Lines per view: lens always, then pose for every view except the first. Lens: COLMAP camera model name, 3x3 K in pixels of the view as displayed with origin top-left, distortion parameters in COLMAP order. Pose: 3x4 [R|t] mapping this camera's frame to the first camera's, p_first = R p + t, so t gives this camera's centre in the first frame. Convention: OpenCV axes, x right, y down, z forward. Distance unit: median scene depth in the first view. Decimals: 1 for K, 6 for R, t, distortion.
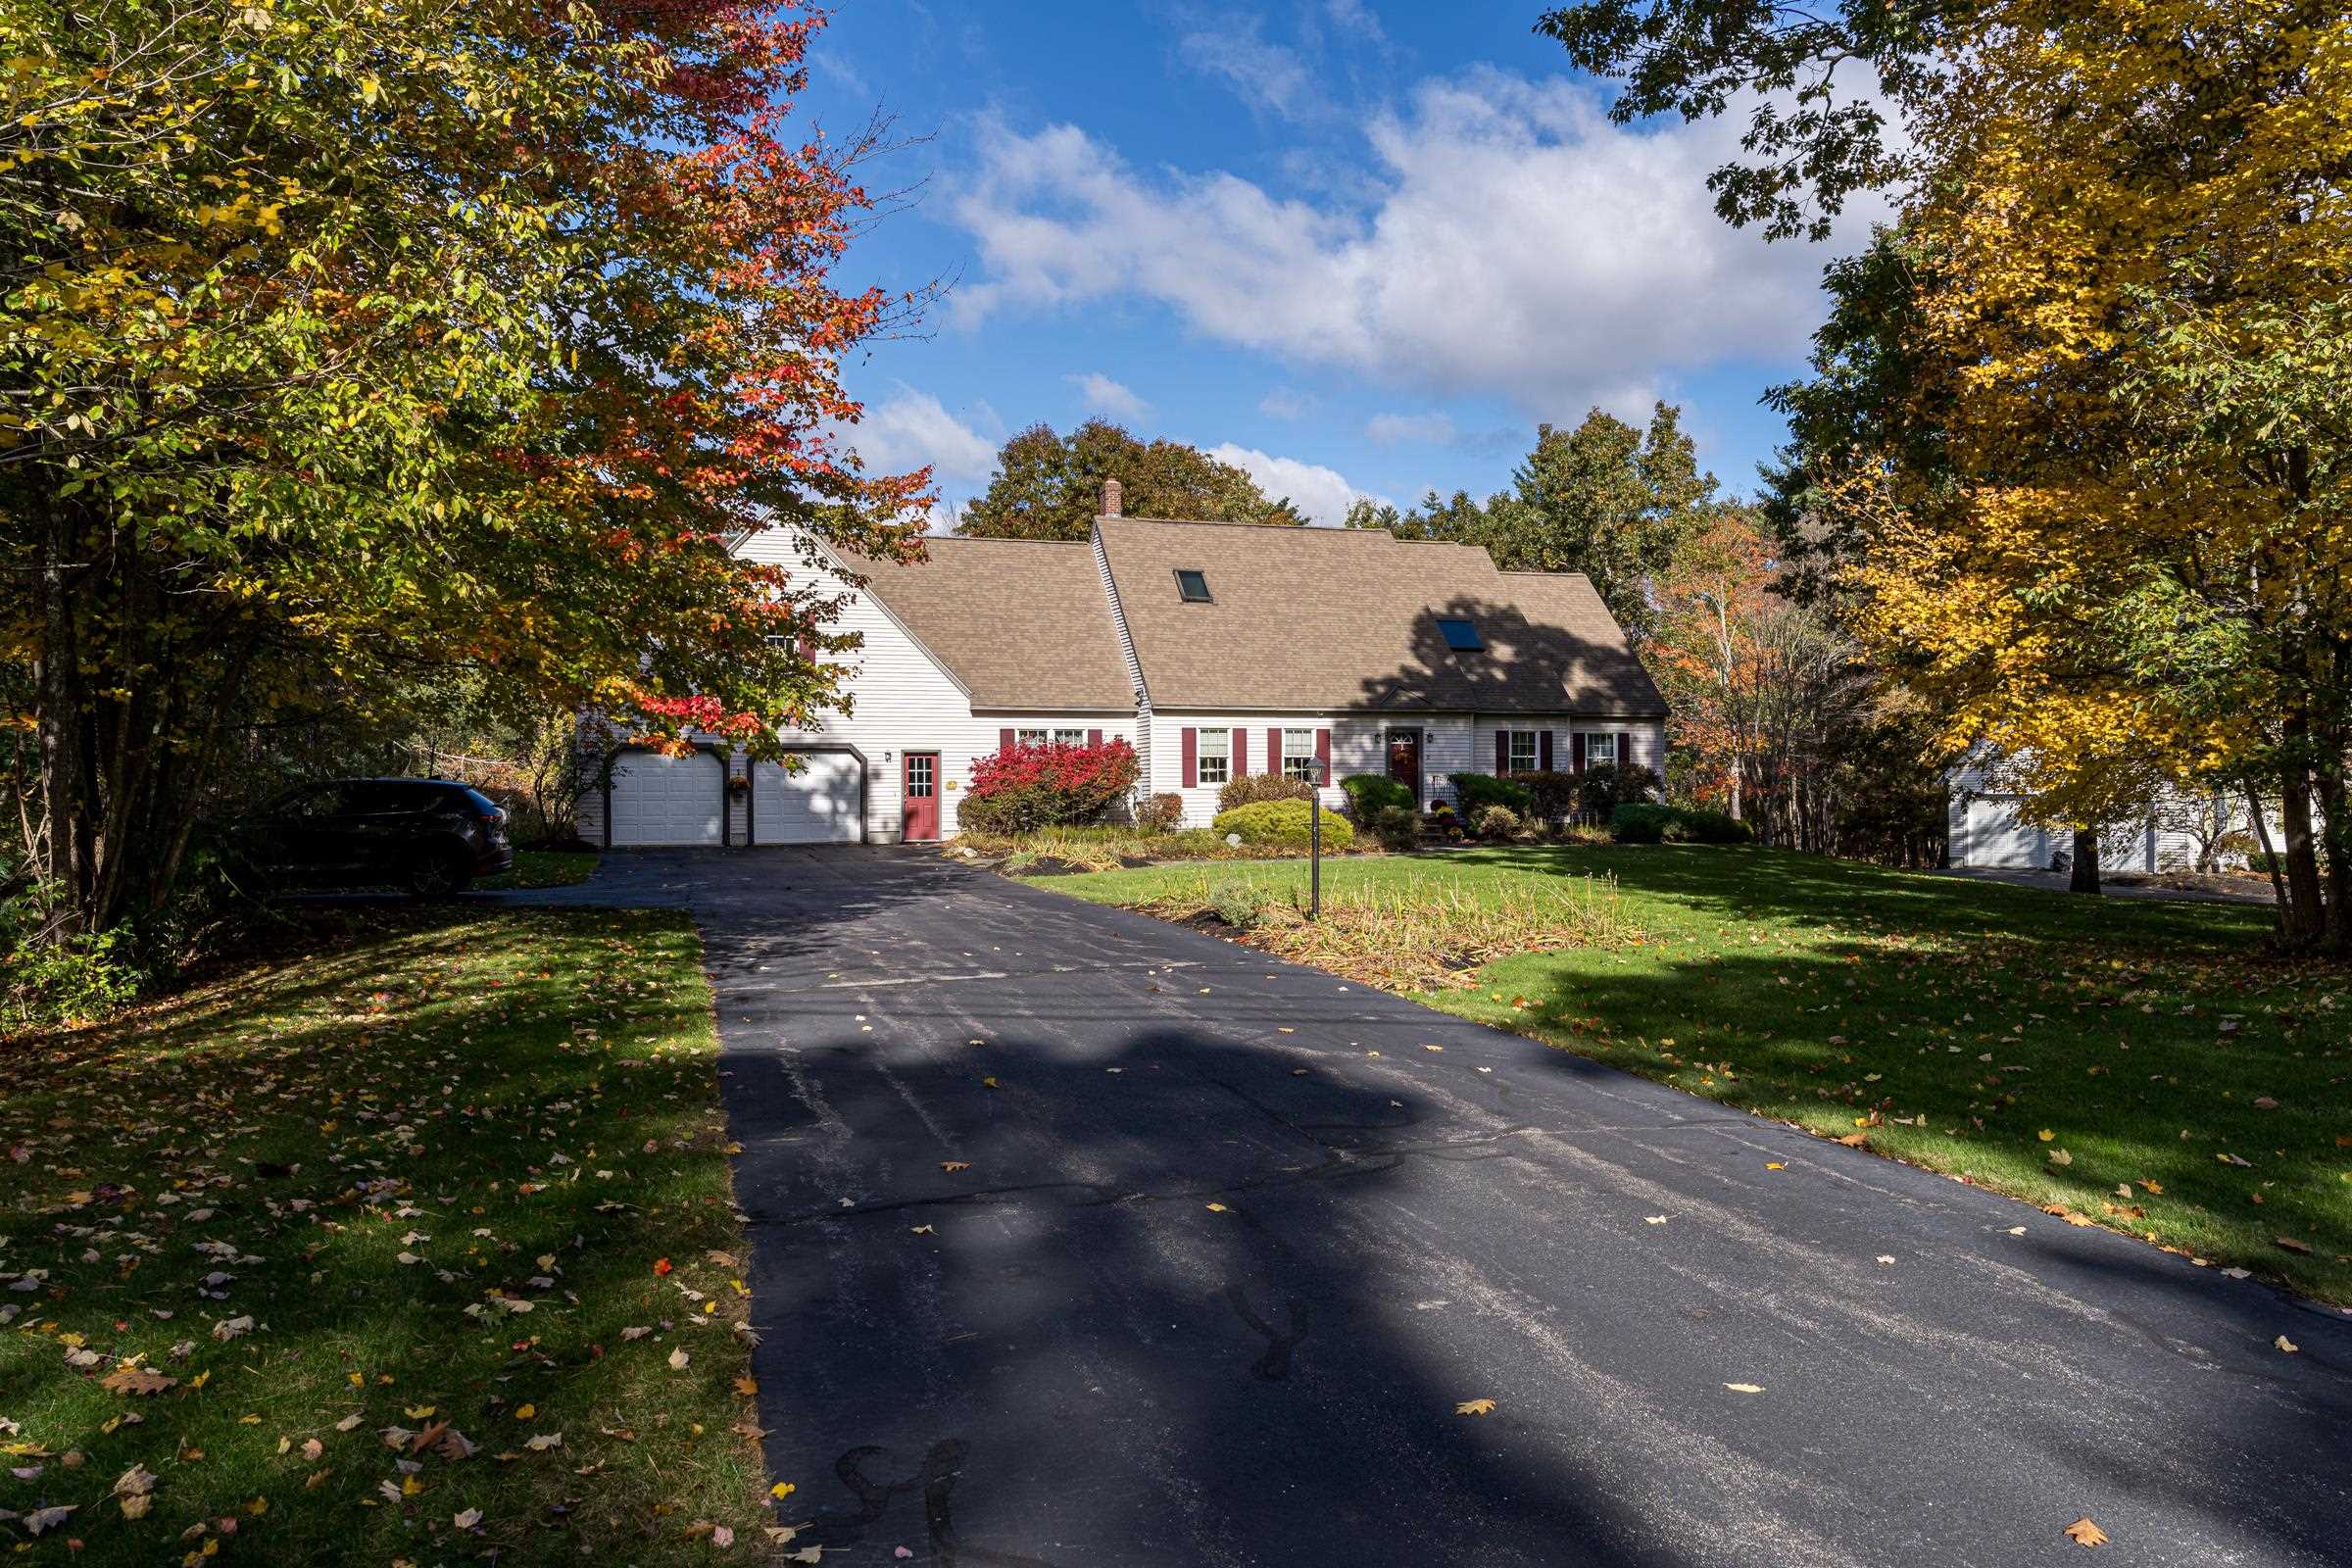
lens RADIAL K [[1608.4, 0, 1173.5], [0, 1608.4, 786.1], [0, 0, 1]] dist [-0.000797, 0.000284]
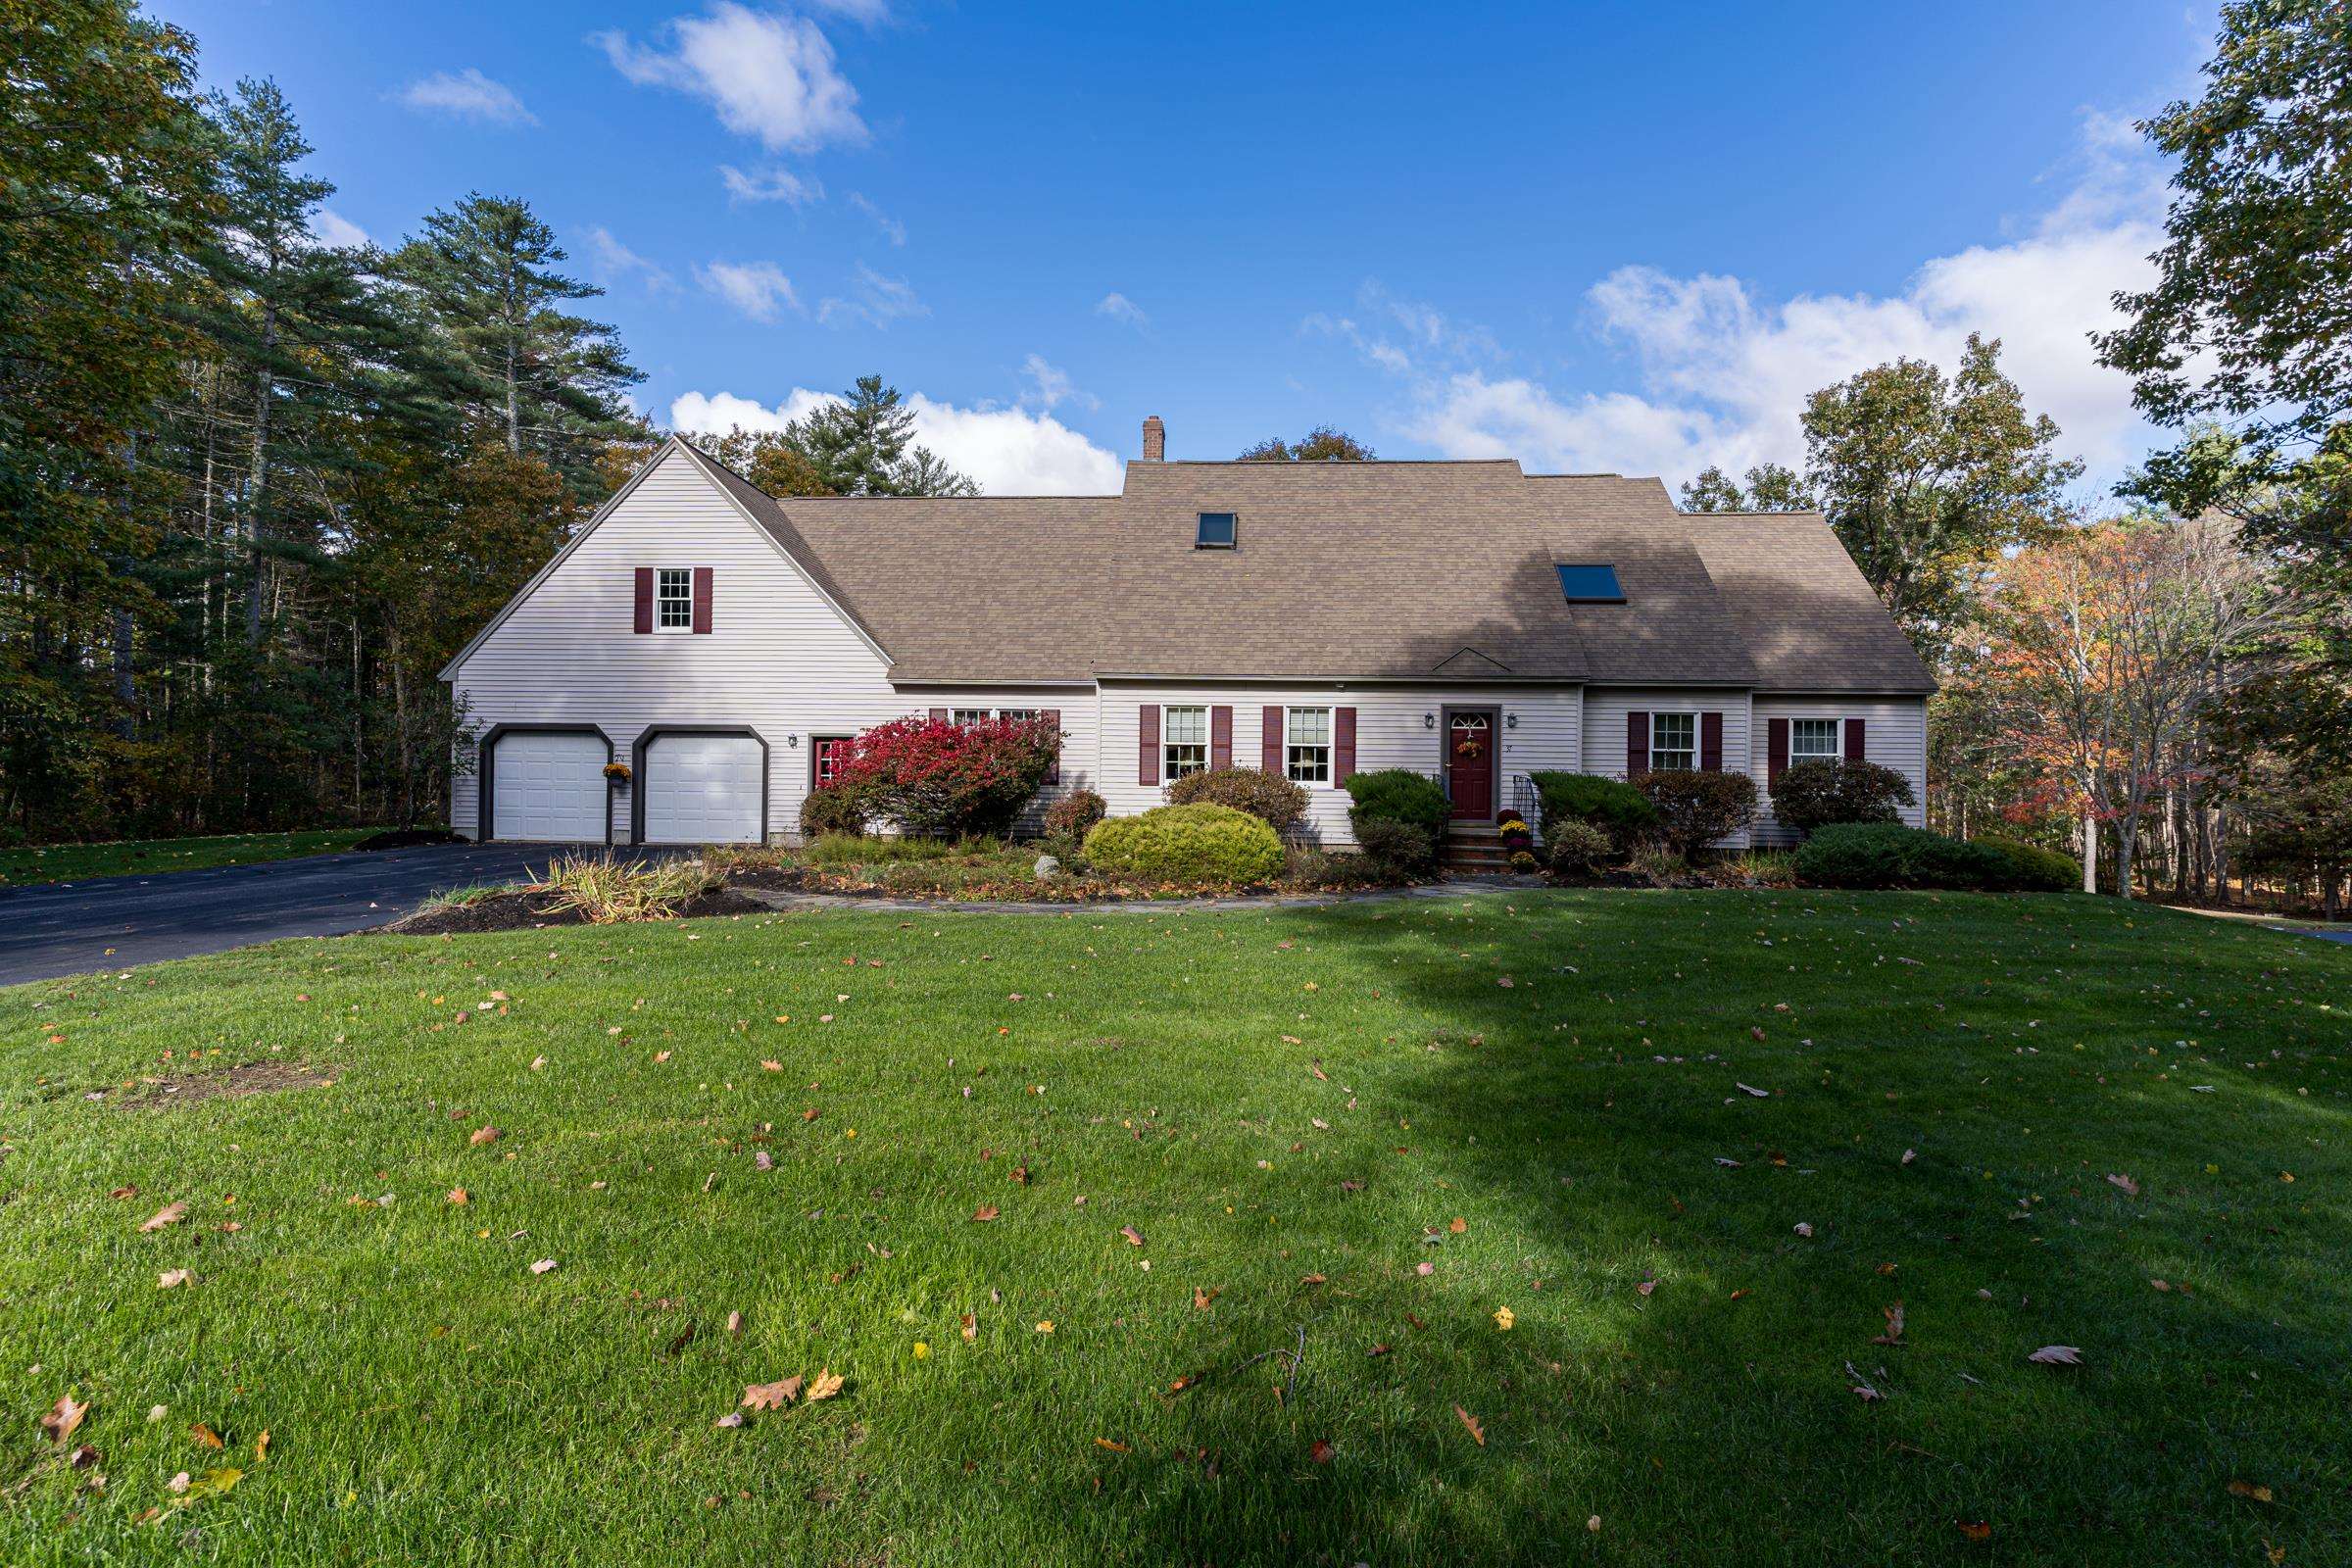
lens RADIAL K [[1124.7, 0, 1180.6], [0, 1124.7, 780.4], [0, 0, 1]] dist [-0.000221, 0.000125]
pose [[0.937783, 0.015029, -0.346897, 0.197292], [-0.018081, 0.999821, -0.005563, 0.000983], [0.346751, 0.011489, 0.937887, 0.505595]]
